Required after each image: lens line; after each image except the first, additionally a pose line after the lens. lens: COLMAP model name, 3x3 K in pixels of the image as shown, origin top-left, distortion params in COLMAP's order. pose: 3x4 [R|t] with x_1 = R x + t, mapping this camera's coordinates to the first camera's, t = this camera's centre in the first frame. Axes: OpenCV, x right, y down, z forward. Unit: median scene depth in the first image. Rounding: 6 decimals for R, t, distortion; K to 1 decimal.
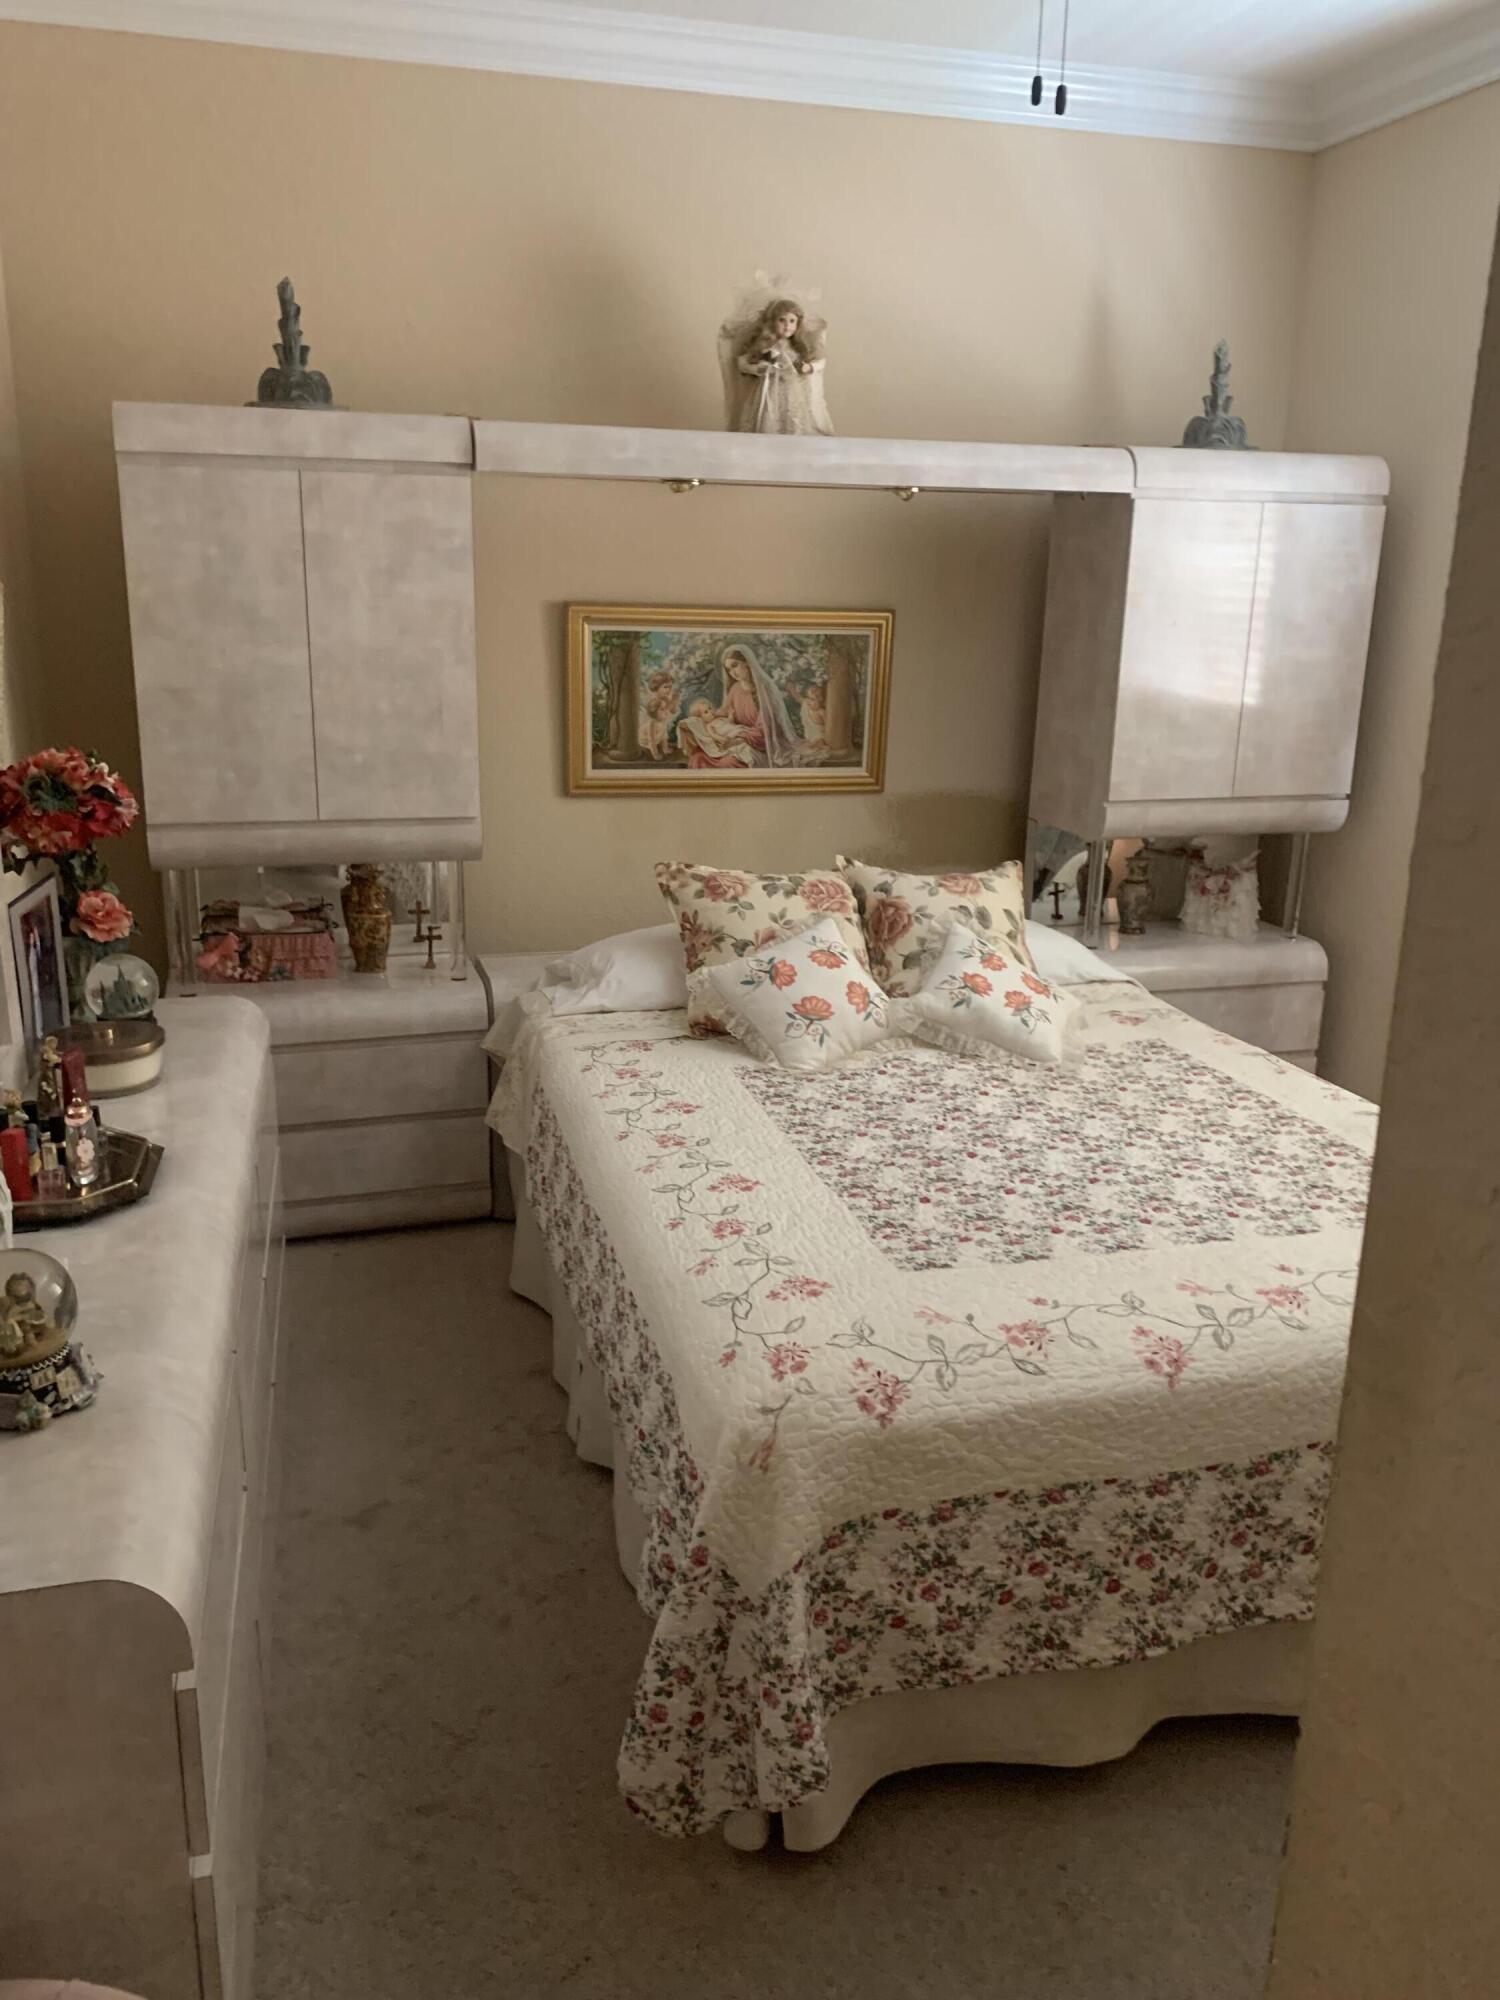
lens RADIAL K [[1534.5, 0, 750.0], [0, 1534.5, 1000.0], [0, 0, 1]] dist [0.104438, -0.218615]
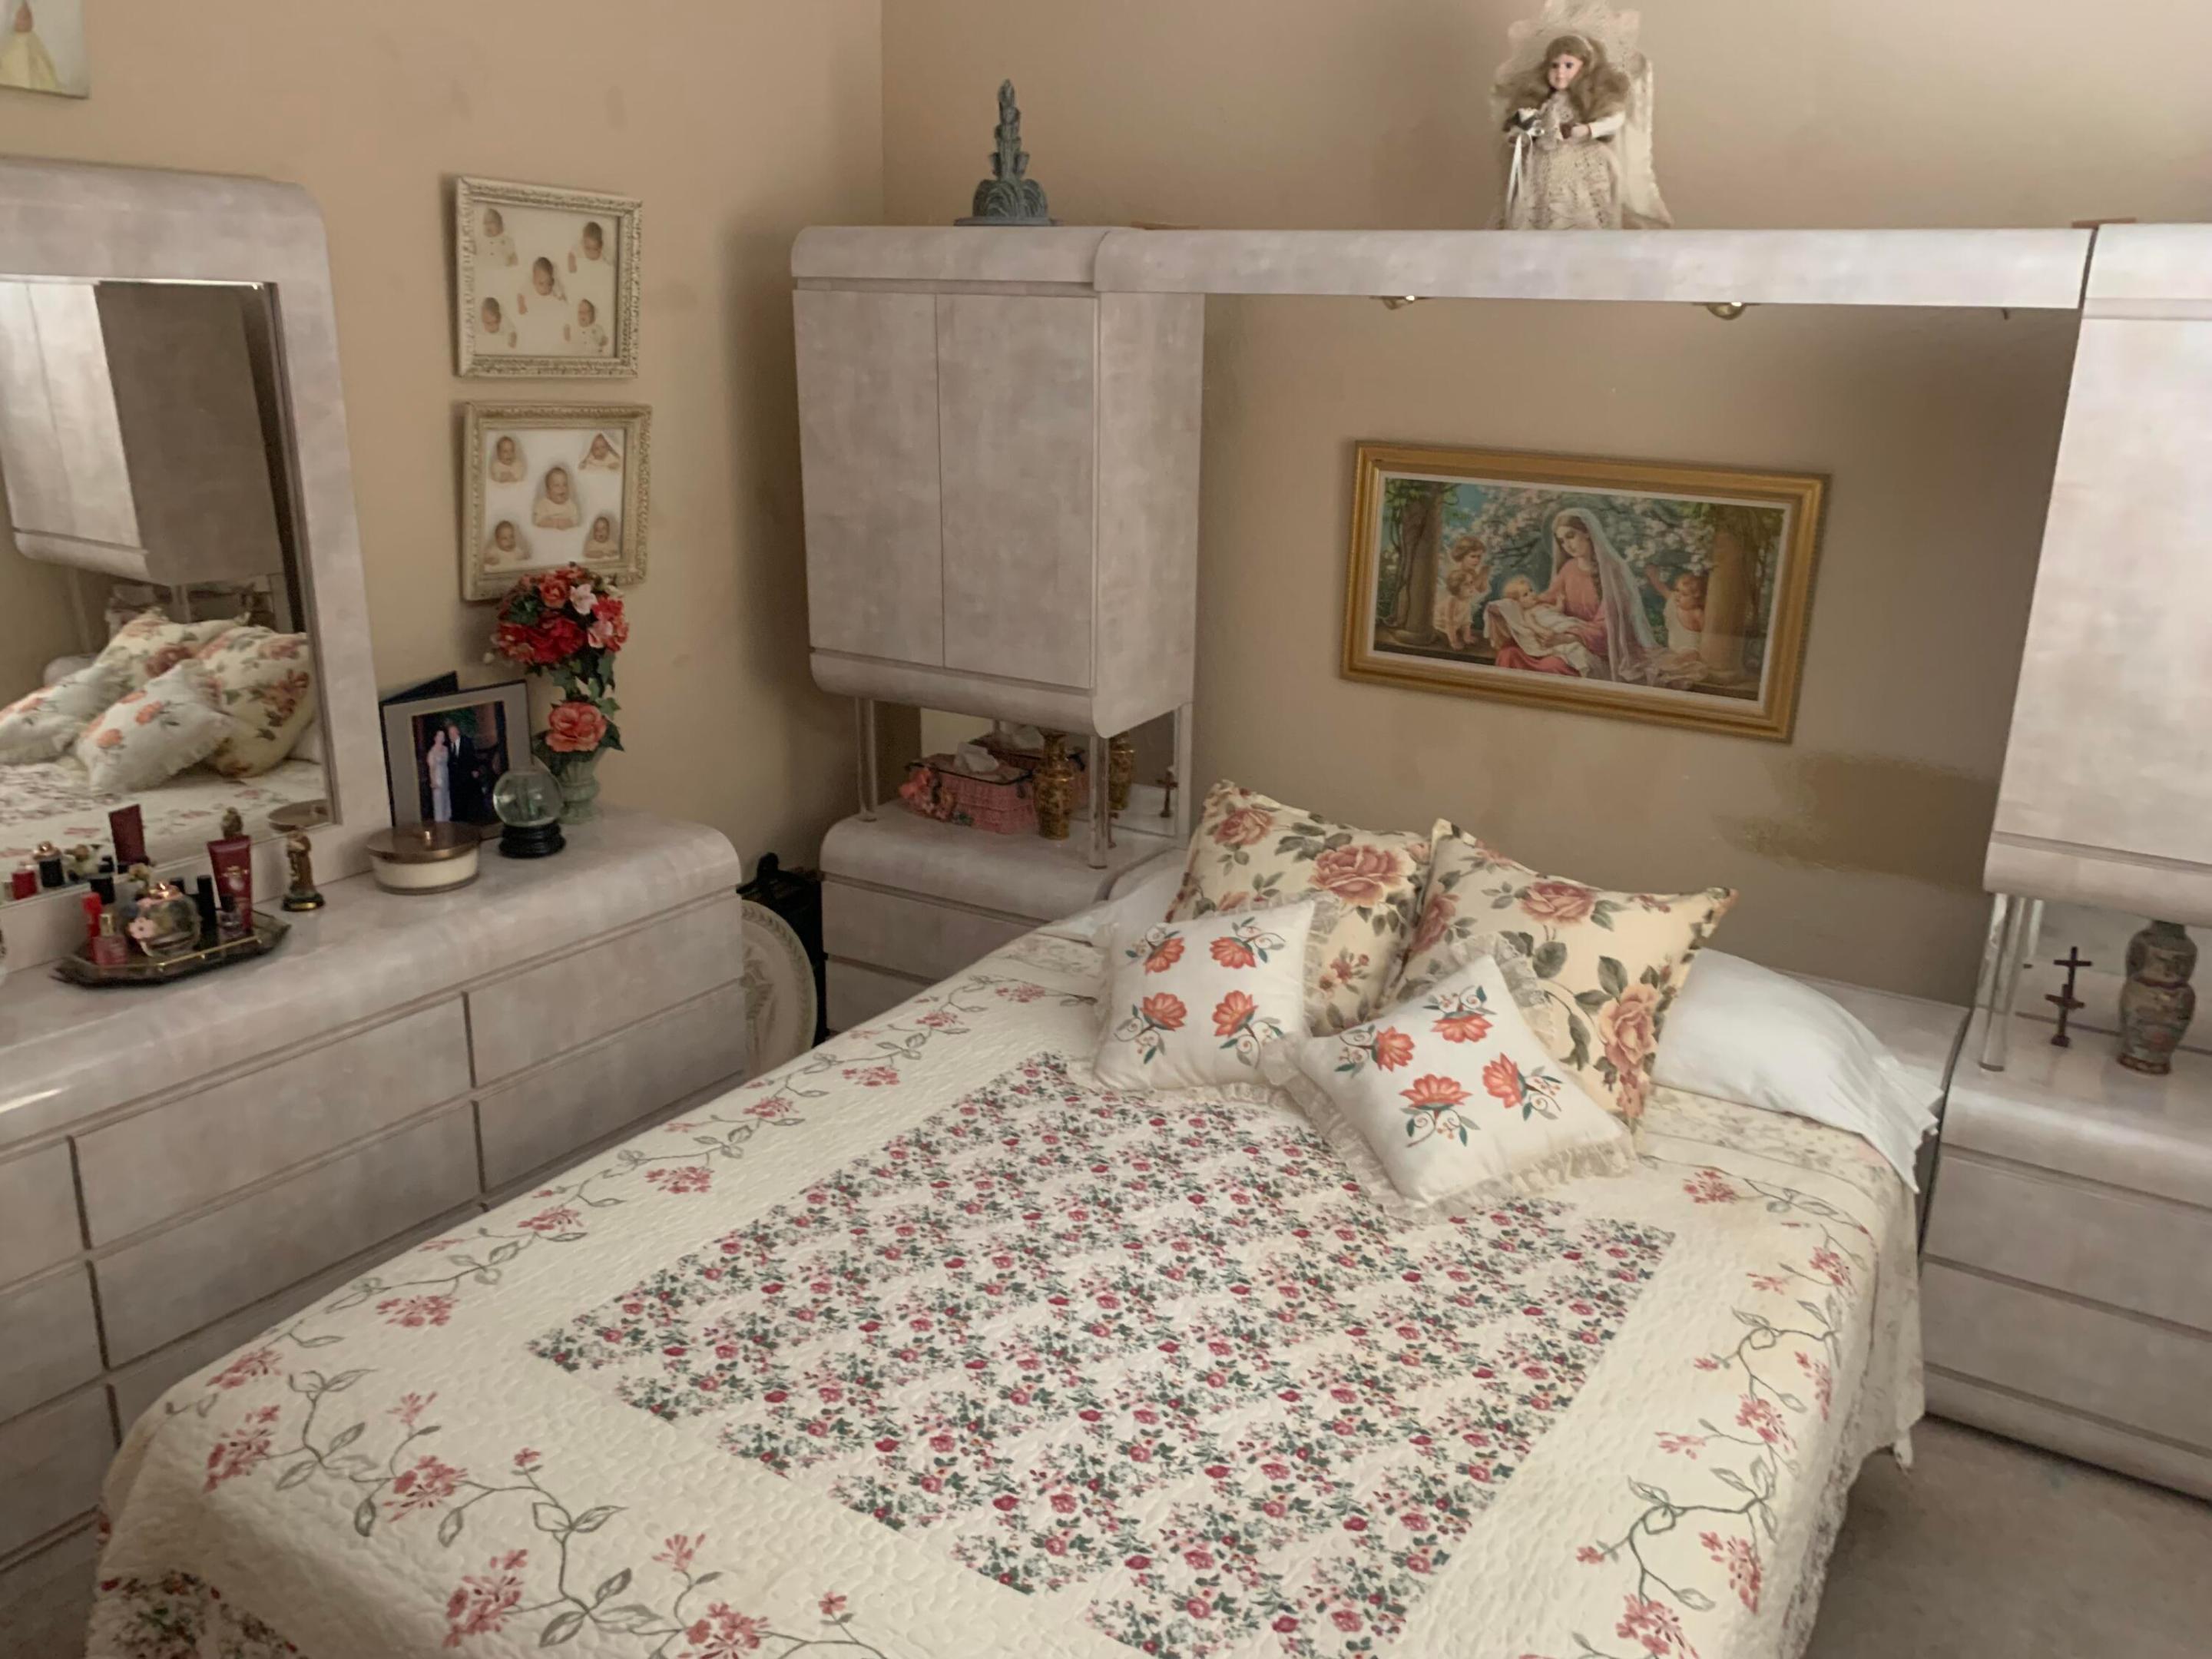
lens RADIAL K [[1697.2, 0, 1106.0], [0, 1697.2, 829.5], [0, 0, 1]] dist [0.104438, -0.218615]
pose [[0.675196, 0.216988, -0.705001, 0.454605], [-0.206537, 0.973138, 0.101711, -0.123493], [0.708133, 0.076933, 0.701875, 0.300623]]
